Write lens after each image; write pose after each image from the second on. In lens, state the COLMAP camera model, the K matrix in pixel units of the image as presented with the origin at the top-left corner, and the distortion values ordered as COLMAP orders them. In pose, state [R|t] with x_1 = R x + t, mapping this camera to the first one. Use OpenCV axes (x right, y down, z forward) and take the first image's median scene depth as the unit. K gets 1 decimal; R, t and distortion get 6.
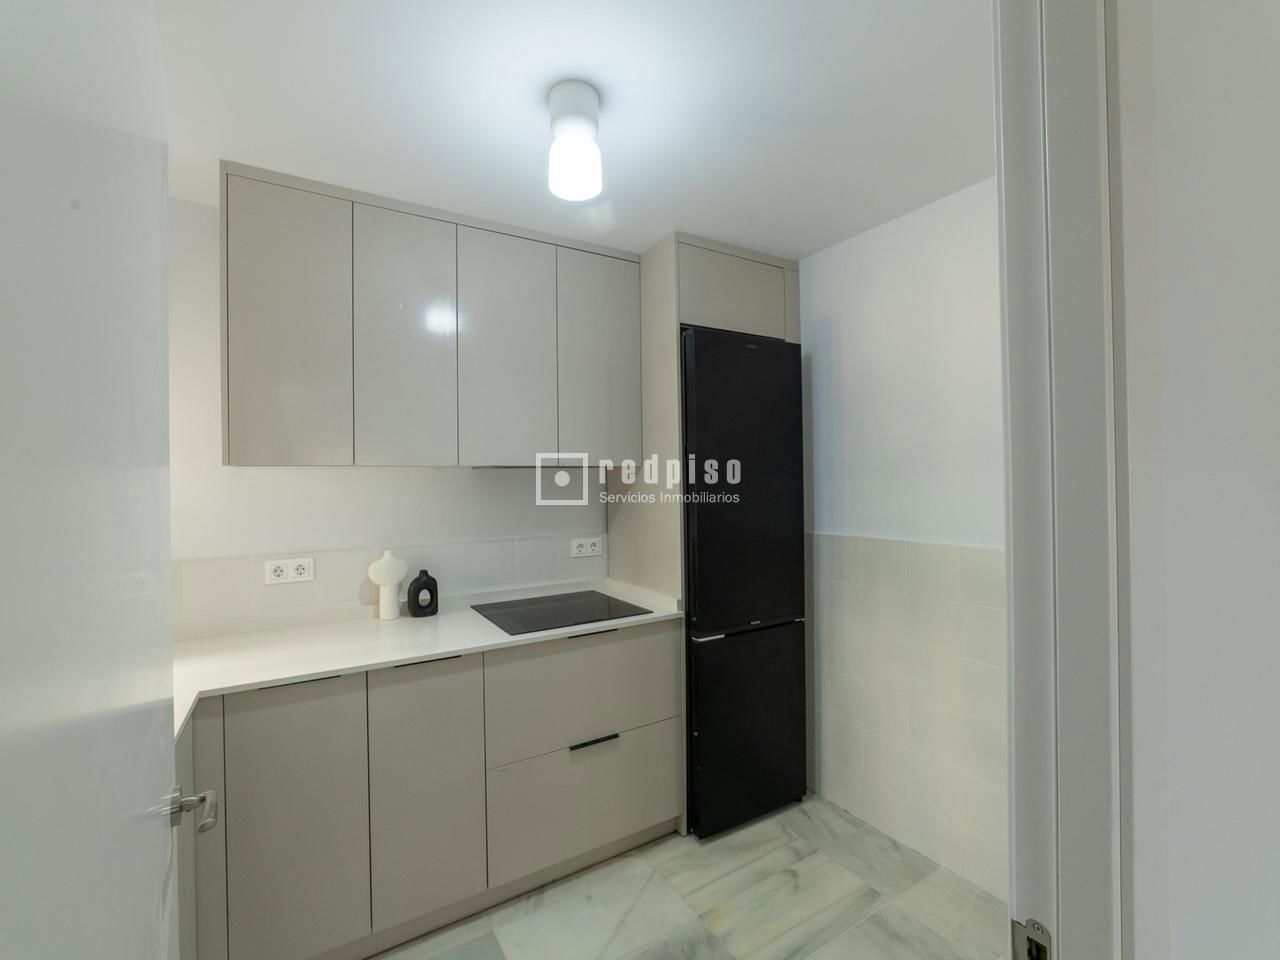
lens RADIAL K [[586.6, 0, 657.7], [0, 586.6, 477.4], [0, 0, 1]] dist [-0.003903, -0.000451]
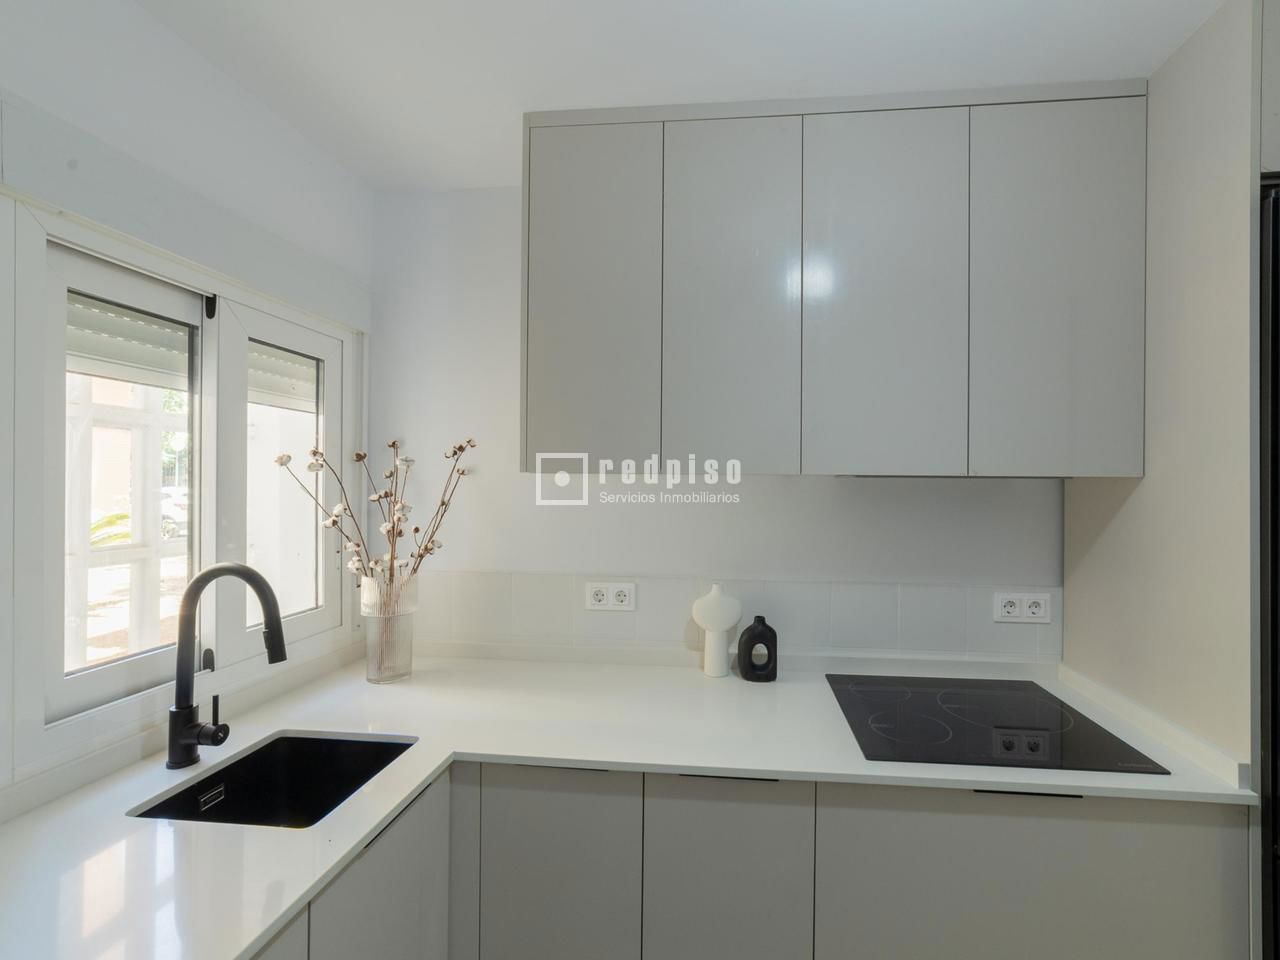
lens RADIAL K [[586.6, 0, 657.7], [0, 586.6, 477.4], [0, 0, 1]] dist [-0.003903, -0.000451]
pose [[0.772919, 0.017830, -0.634254, -0.036431], [-0.016917, 0.999829, 0.007491, -0.018462], [0.634279, 0.004940, 0.773088, 0.353424]]
